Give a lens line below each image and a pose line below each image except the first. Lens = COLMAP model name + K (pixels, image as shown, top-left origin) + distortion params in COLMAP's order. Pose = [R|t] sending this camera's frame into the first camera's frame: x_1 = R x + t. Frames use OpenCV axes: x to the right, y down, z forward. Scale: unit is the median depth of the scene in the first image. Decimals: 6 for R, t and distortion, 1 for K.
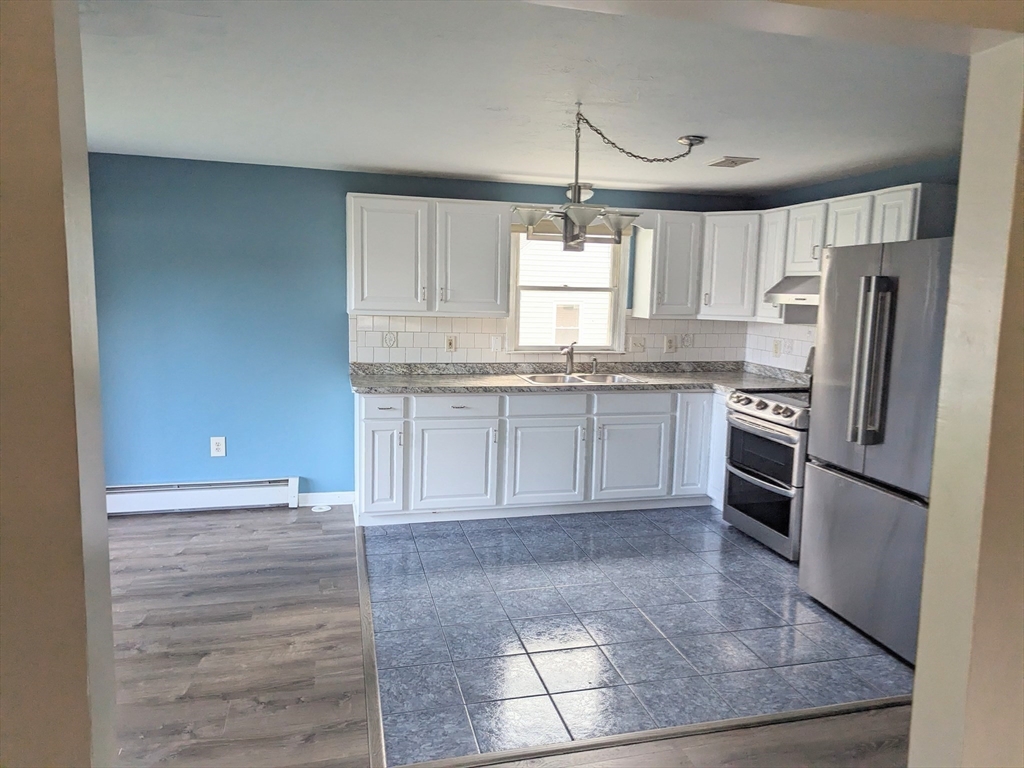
lens RADIAL K [[720.4, 0, 512.5], [0, 720.4, 373.8], [0, 0, 1]] dist [0.057273, -0.052765]
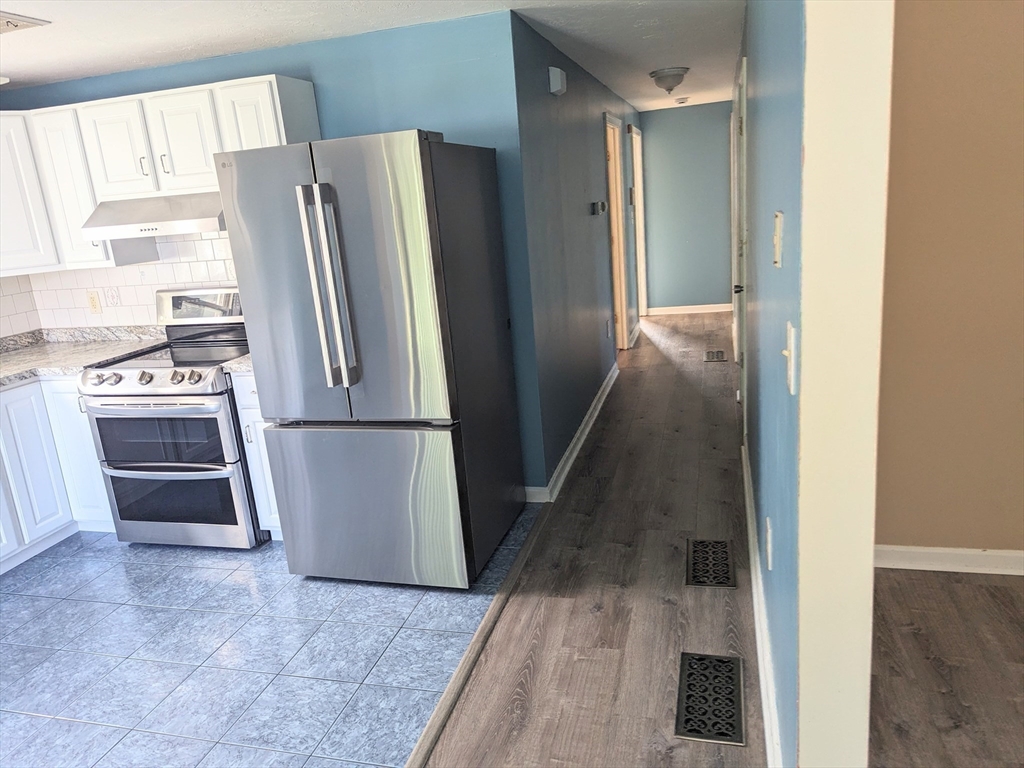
lens RADIAL K [[724.9, 0, 512.0], [0, 724.9, 384.0], [0, 0, 1]] dist [0.051538, -0.051194]
pose [[0.489812, -0.281646, 0.825082, -0.086364], [0.196476, 0.957696, 0.210275, -0.031860], [-0.849401, 0.059114, 0.524427, 0.262381]]
